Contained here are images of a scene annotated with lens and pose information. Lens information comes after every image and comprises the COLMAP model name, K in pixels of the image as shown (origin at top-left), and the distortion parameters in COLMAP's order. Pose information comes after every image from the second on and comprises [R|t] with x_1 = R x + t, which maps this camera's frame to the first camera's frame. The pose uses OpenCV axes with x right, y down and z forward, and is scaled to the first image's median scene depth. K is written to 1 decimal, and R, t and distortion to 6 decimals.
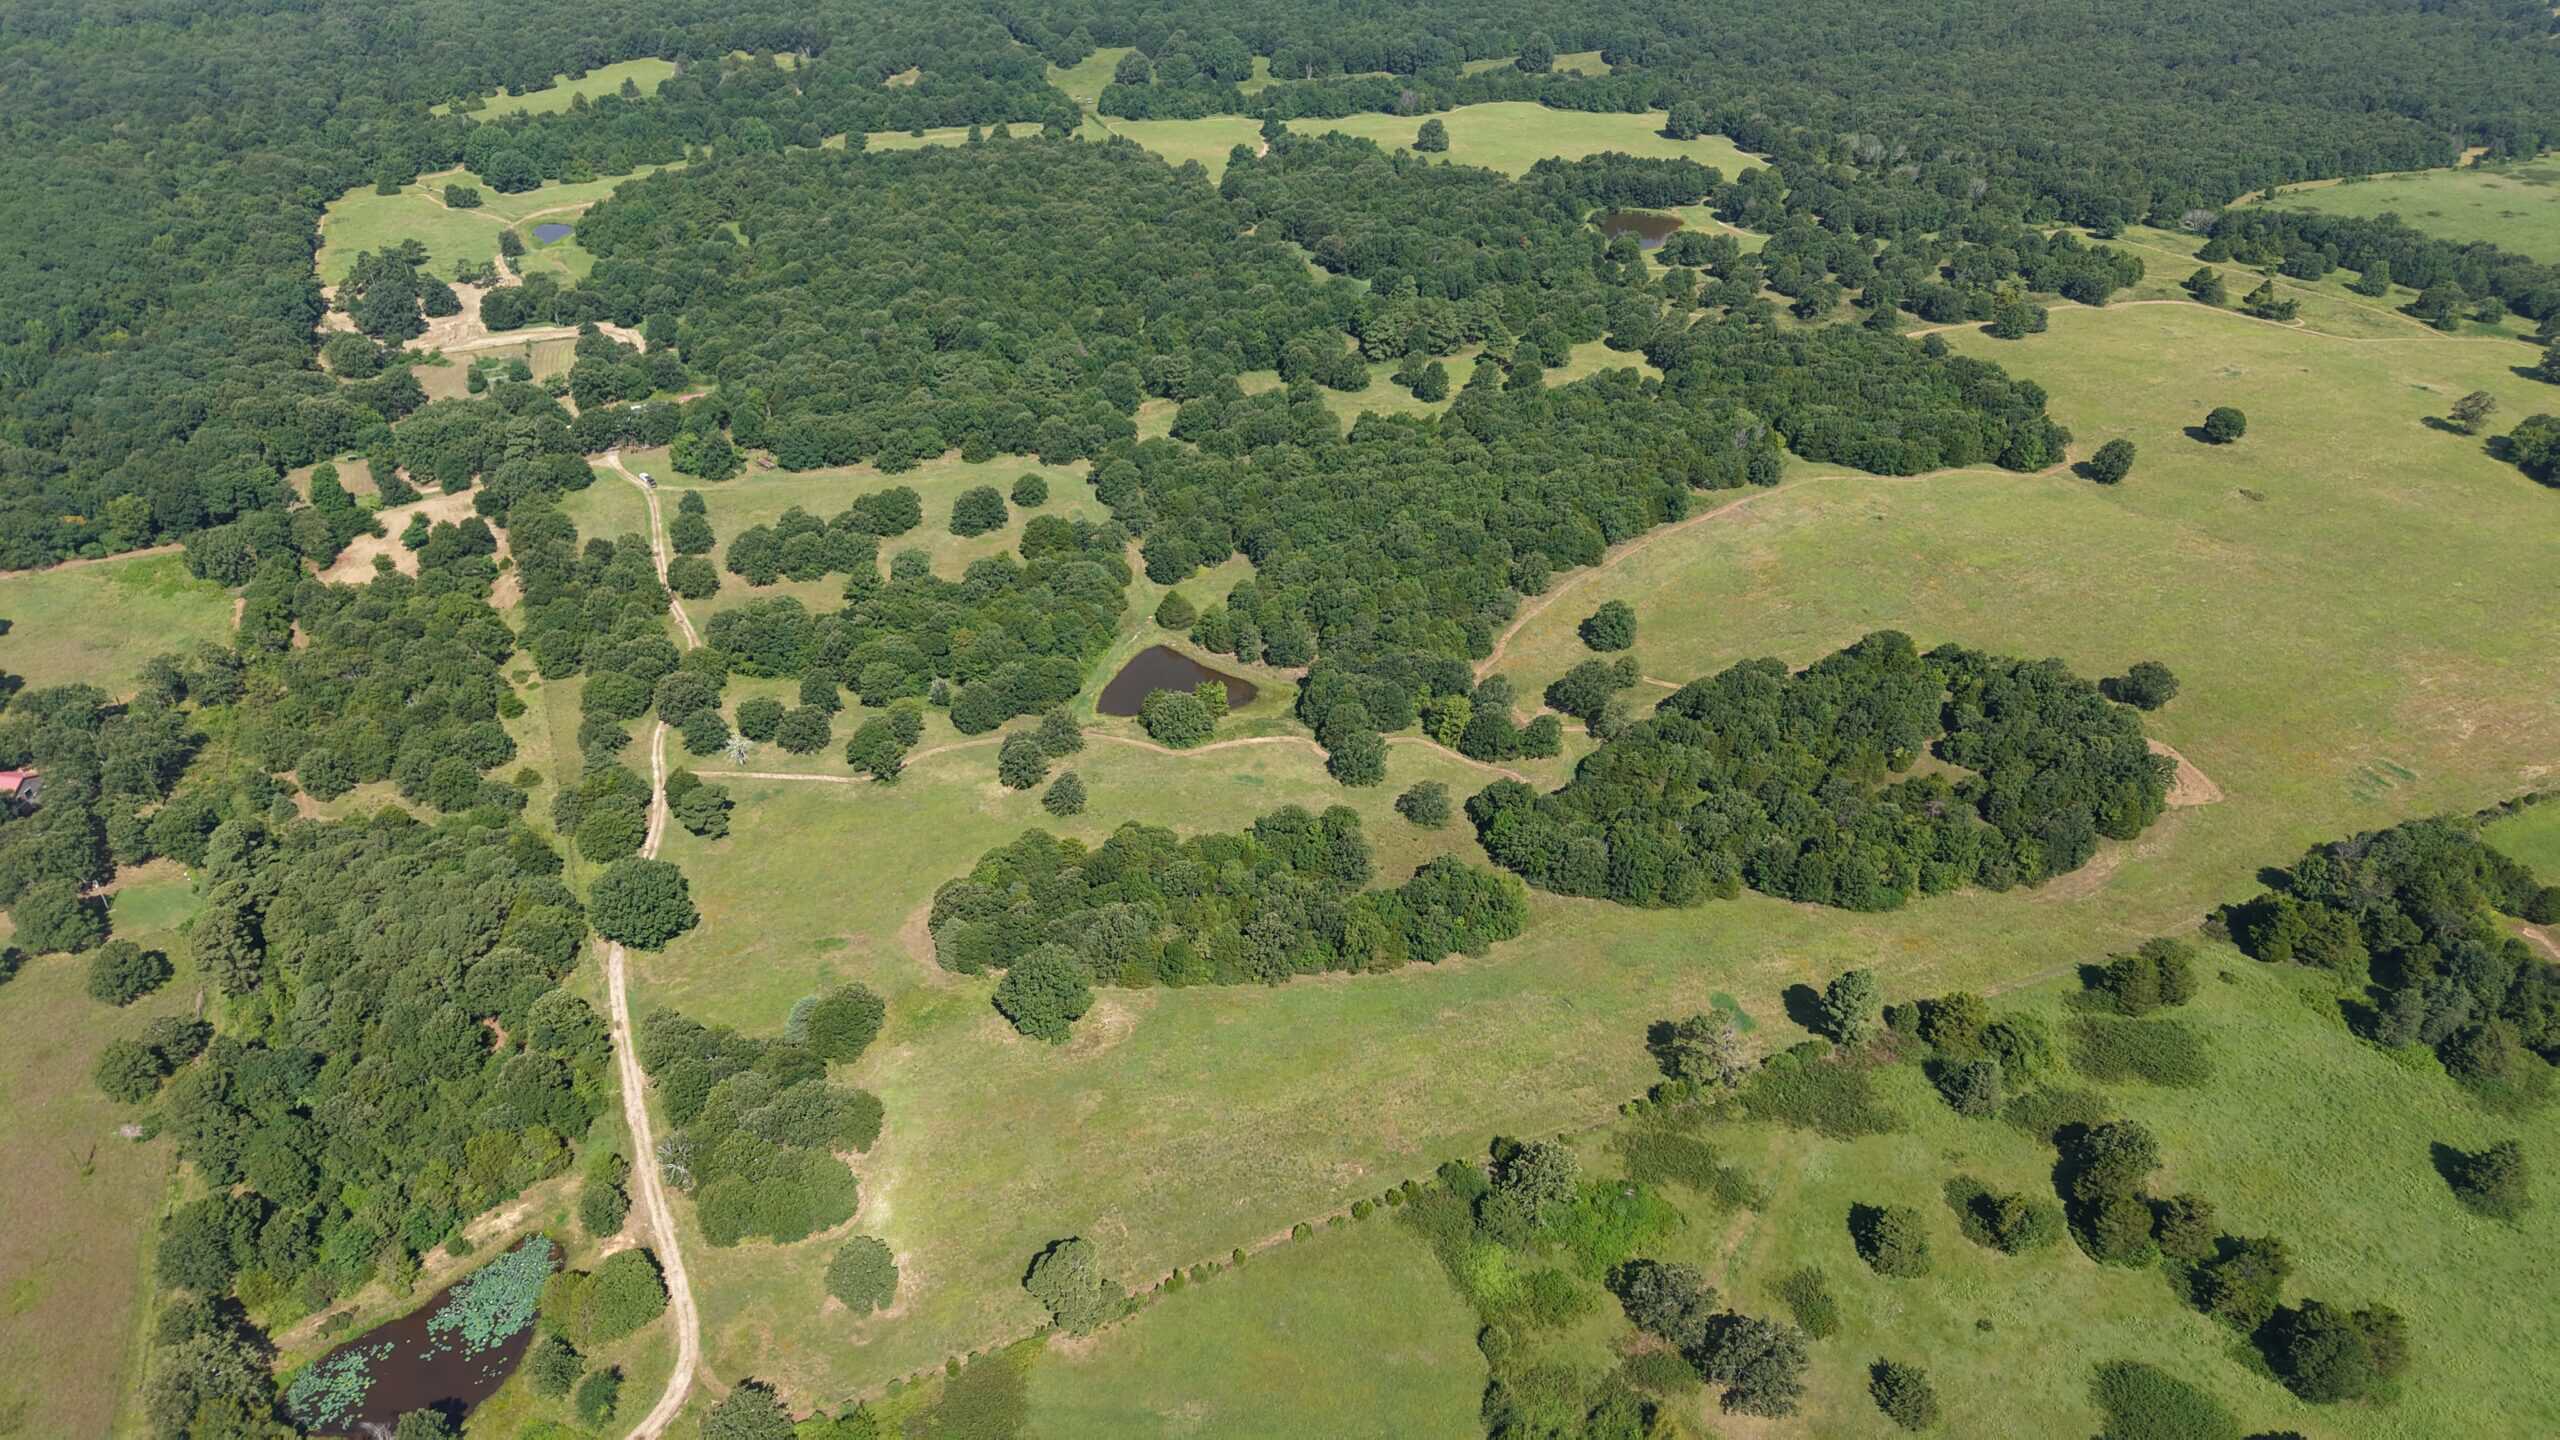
lens RADIAL K [[1702.8, 0, 1277.5], [0, 1702.8, 723.0], [0, 0, 1]] dist [0.026409, -0.027600]
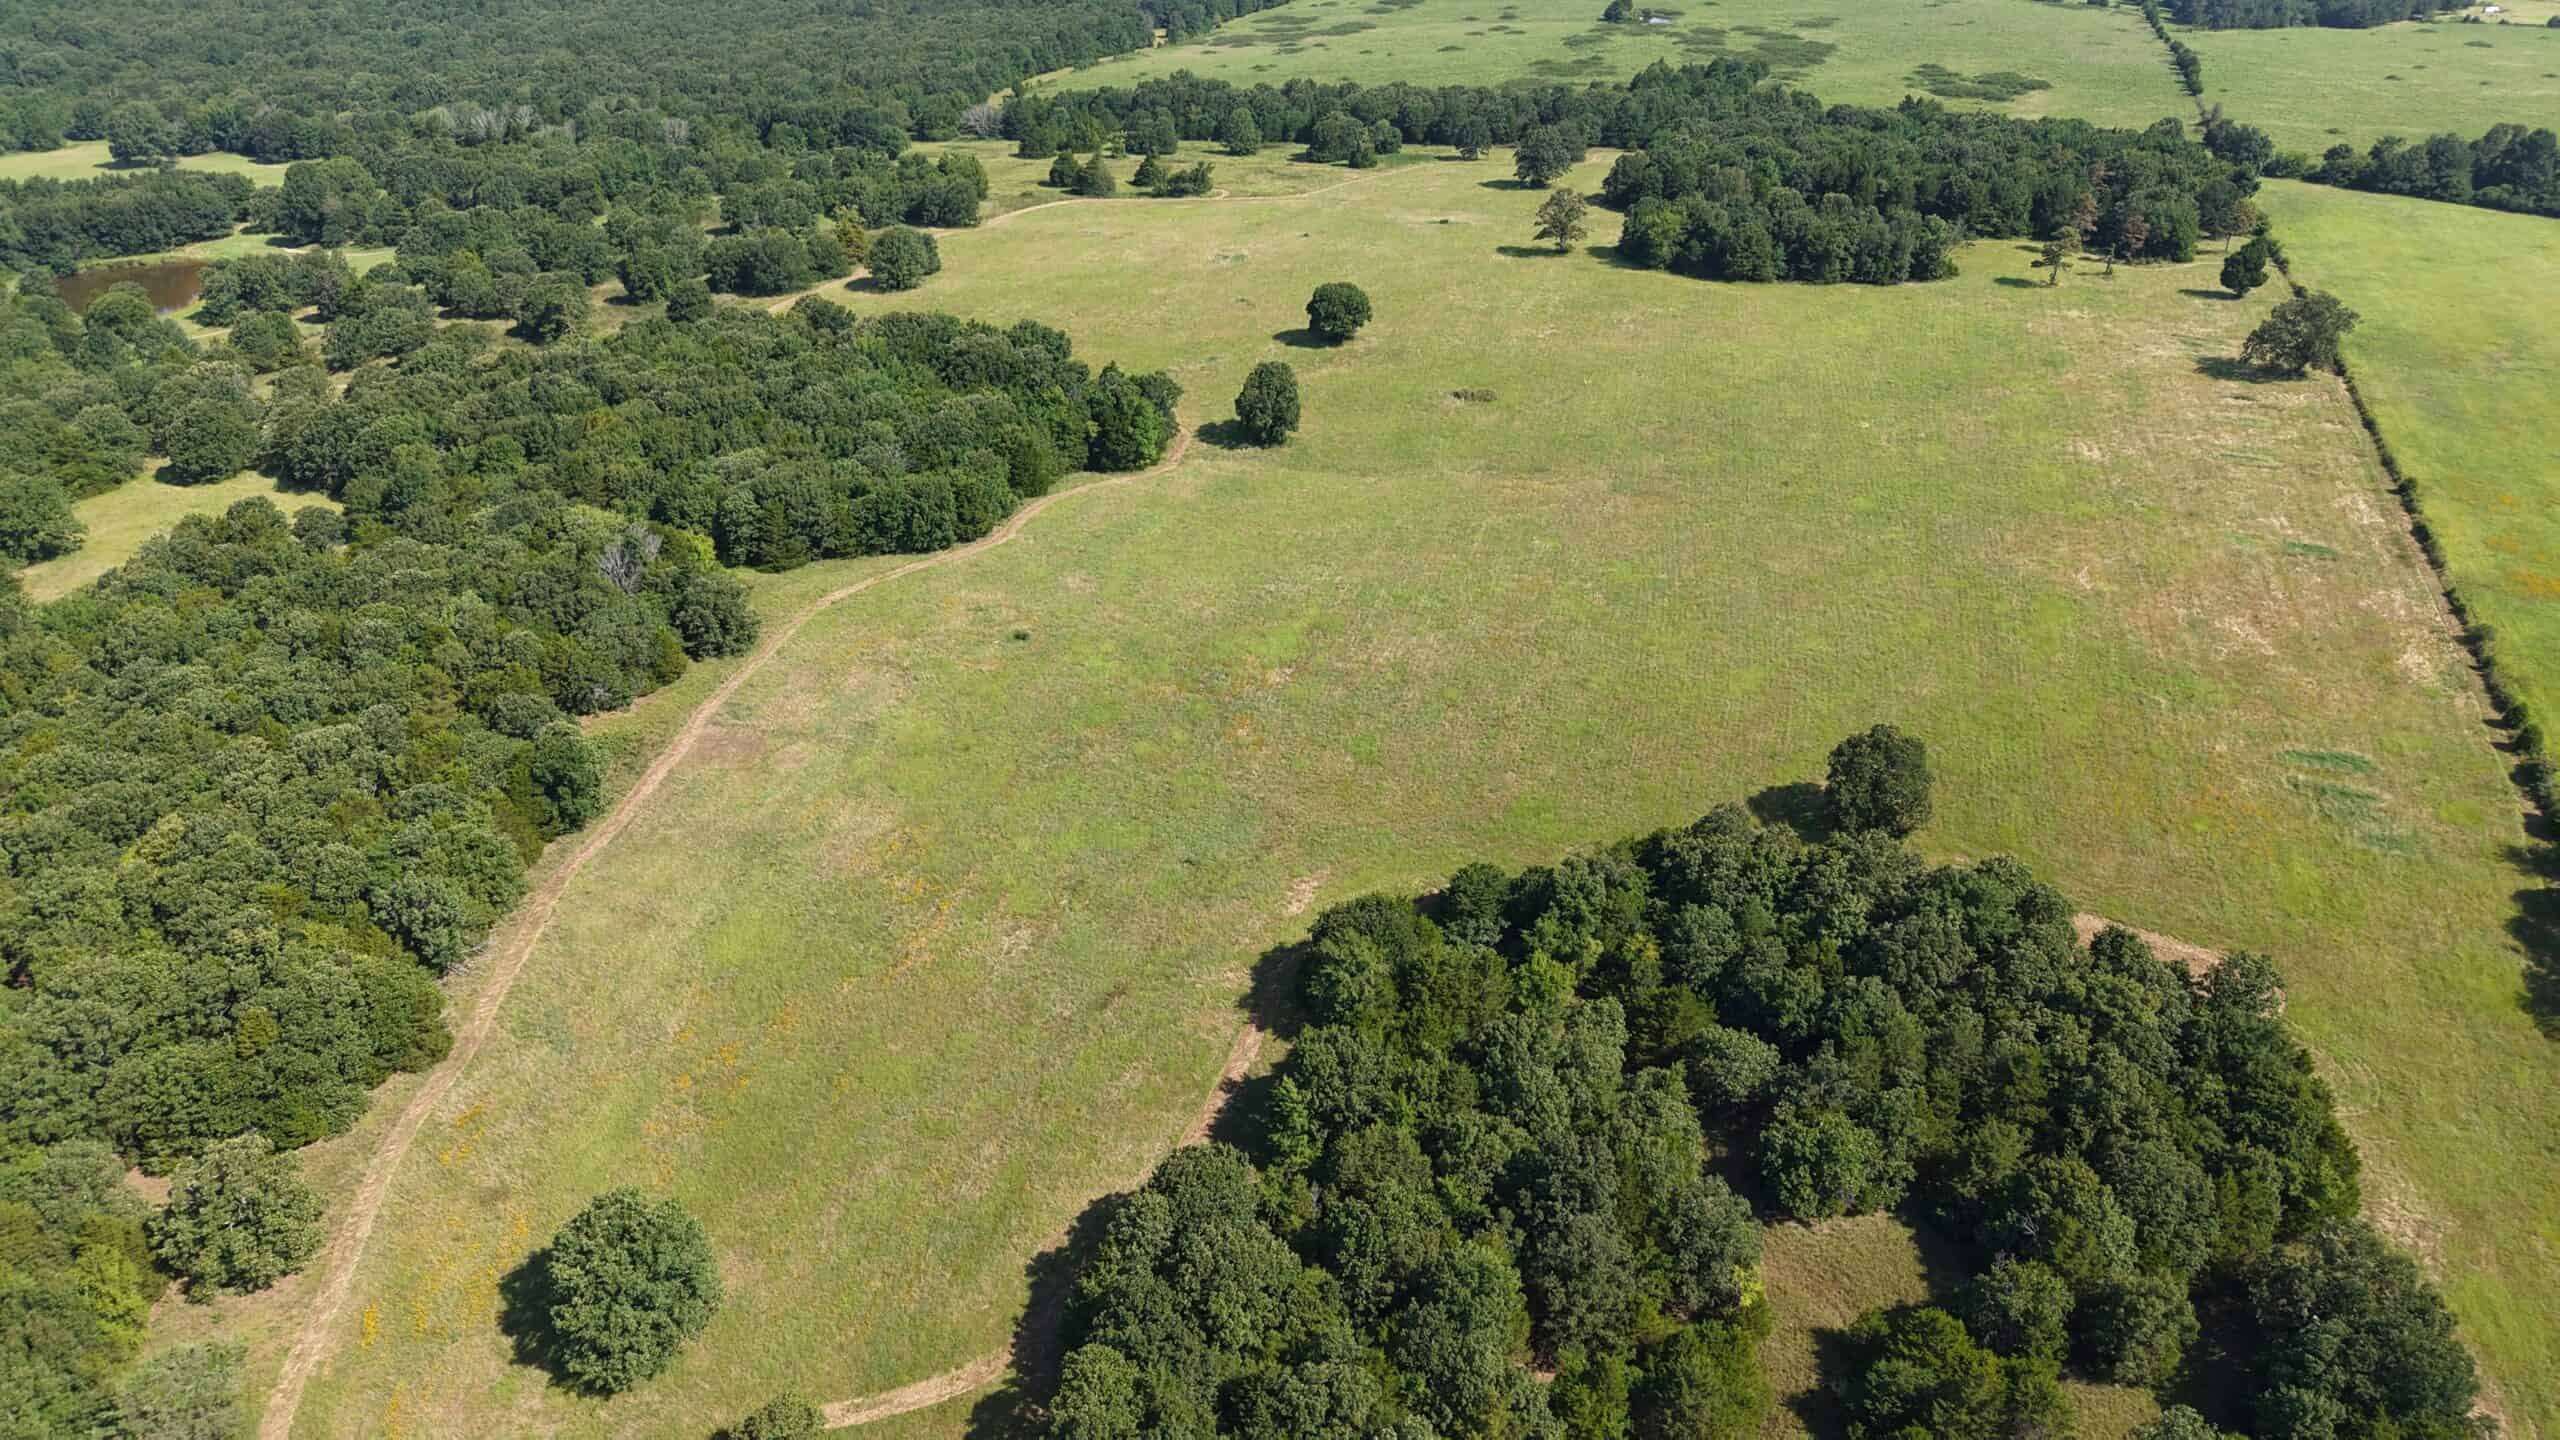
lens RADIAL K [[1702.8, 0, 1276.7], [0, 1702.8, 725.7], [0, 0, 1]] dist [0.026409, -0.027600]
pose [[0.687710, -0.362139, 0.629214, 0.085510], [0.398631, 0.912722, 0.089619, -0.085184], [-0.606752, 0.189192, 0.772048, 0.475113]]
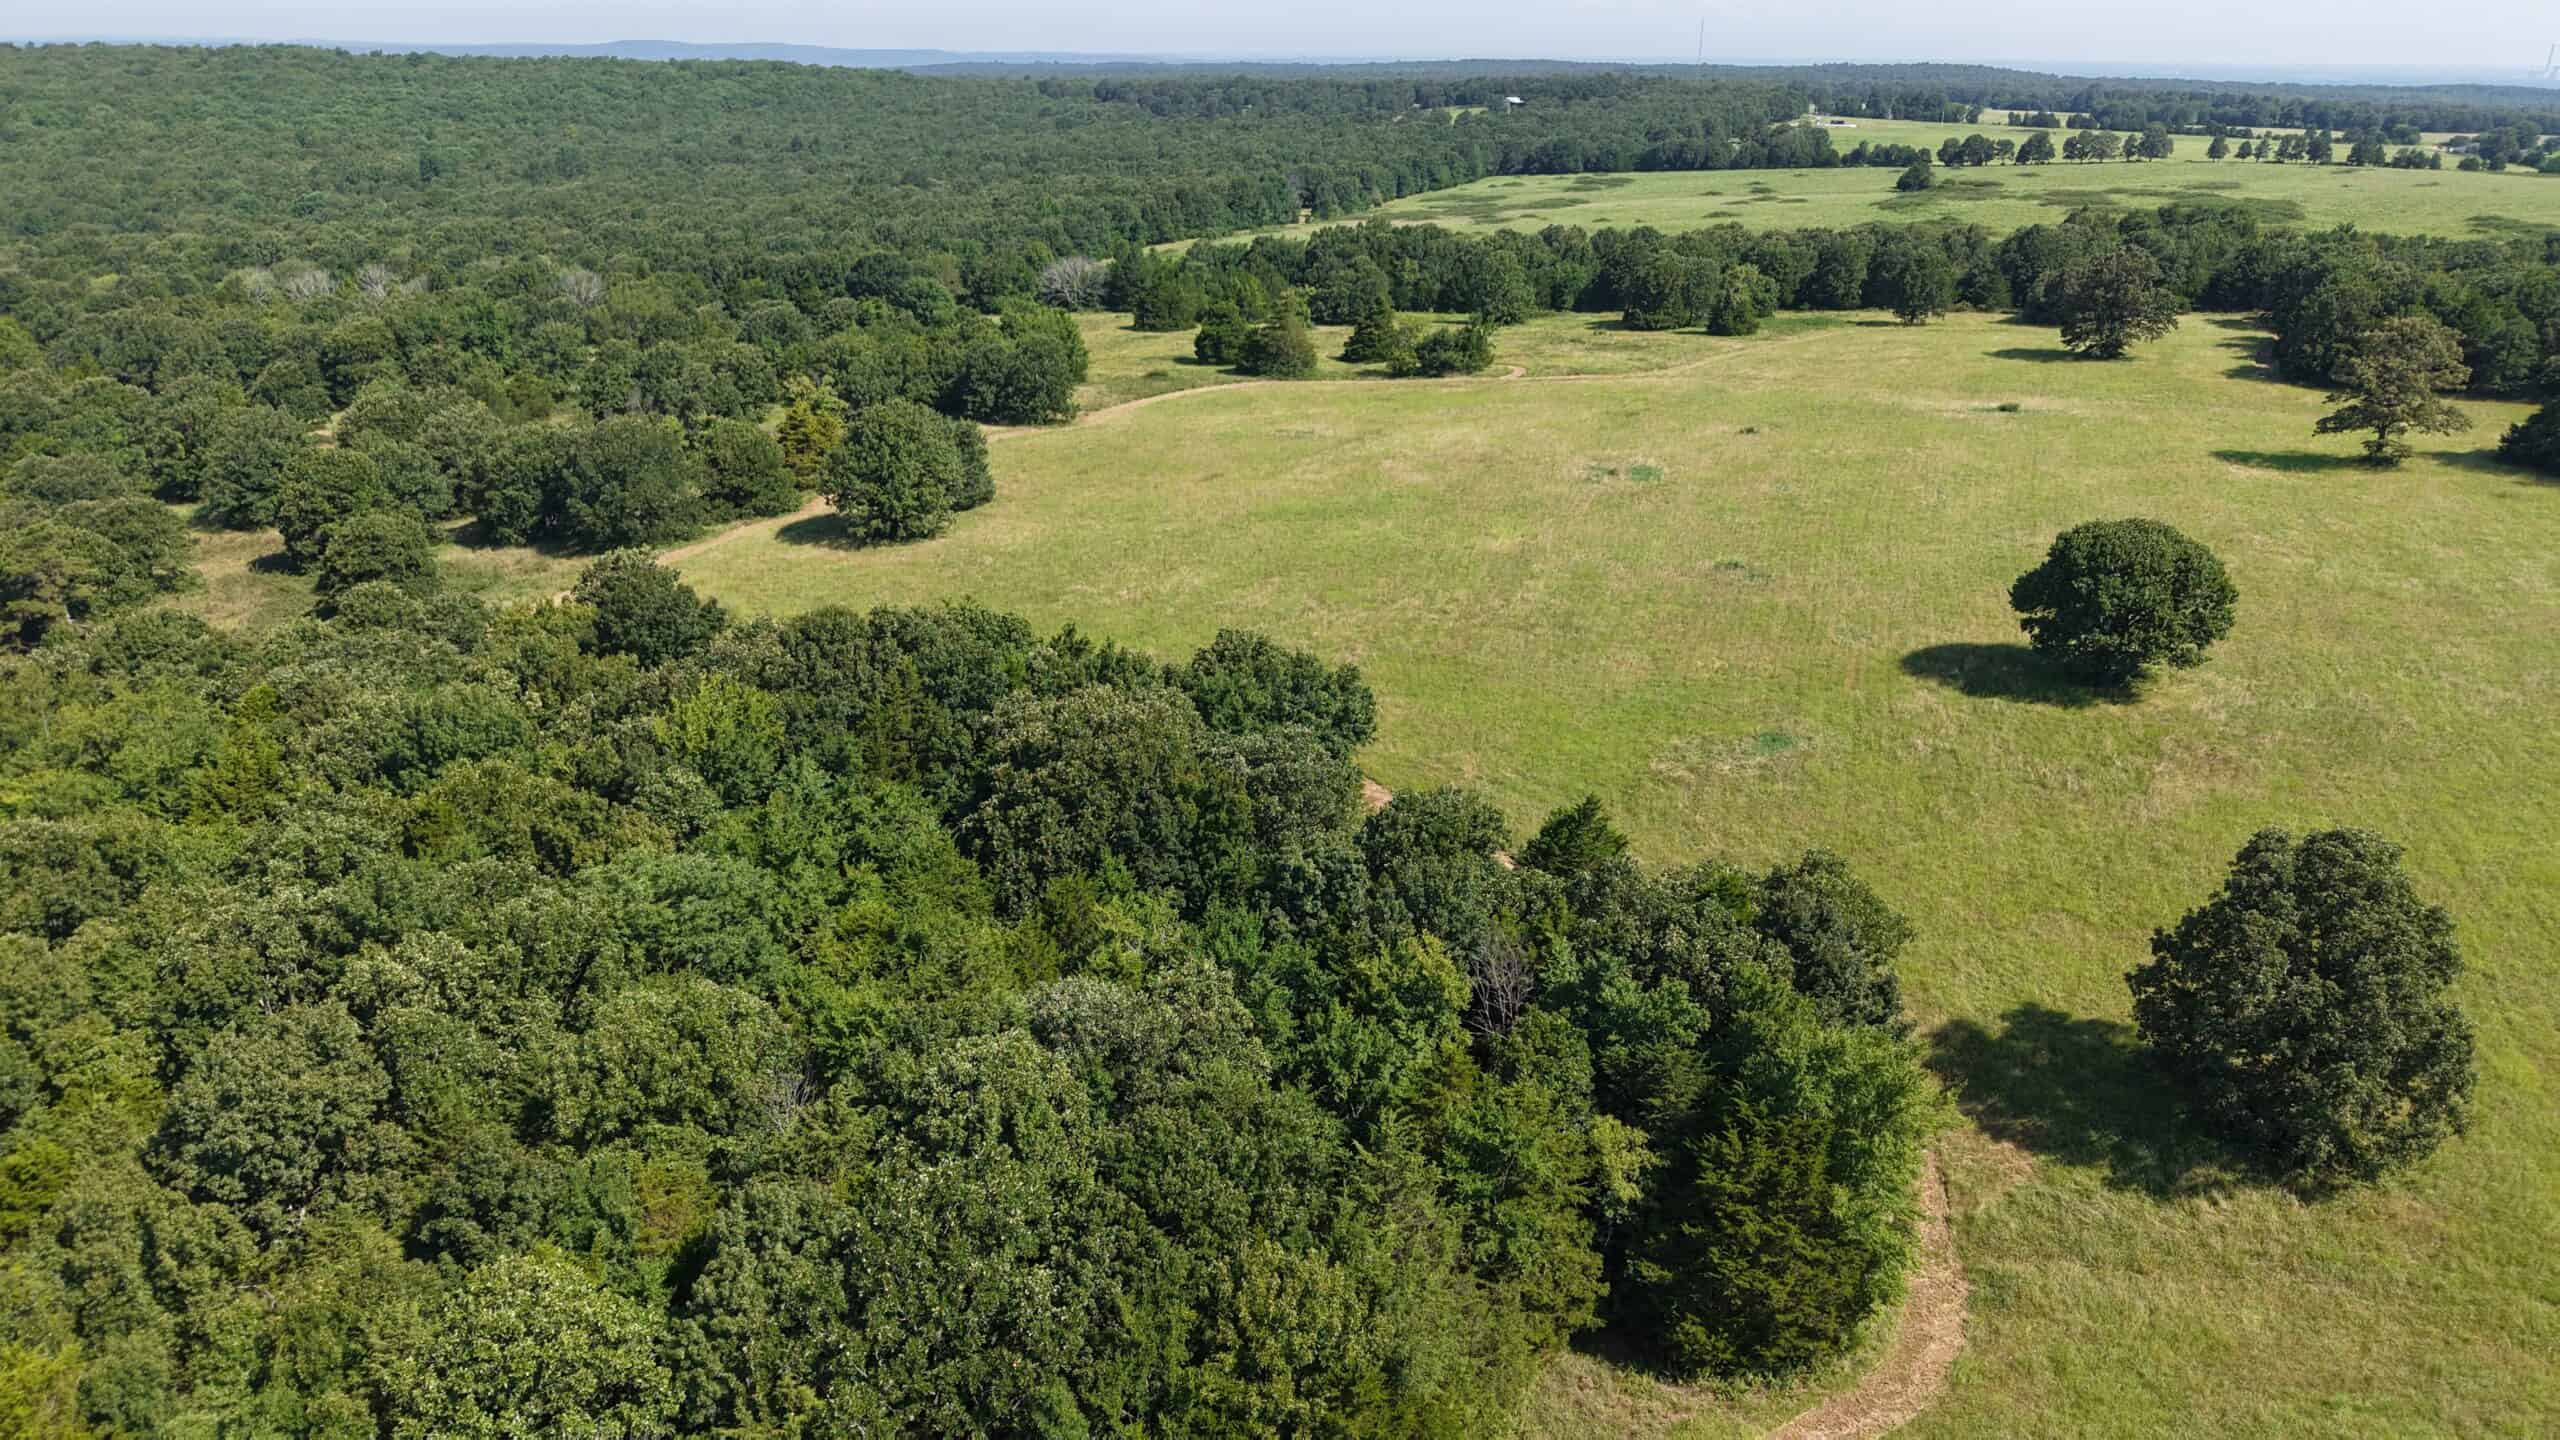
lens RADIAL K [[1702.8, 0, 1296.4], [0, 1702.8, 719.2], [0, 0, 1]] dist [0.026409, -0.027600]
pose [[0.704640, -0.263302, 0.658904, 0.281683], [0.393193, 0.917887, -0.053691, -0.157293], [-0.590663, 0.296910, 0.750308, 0.751835]]
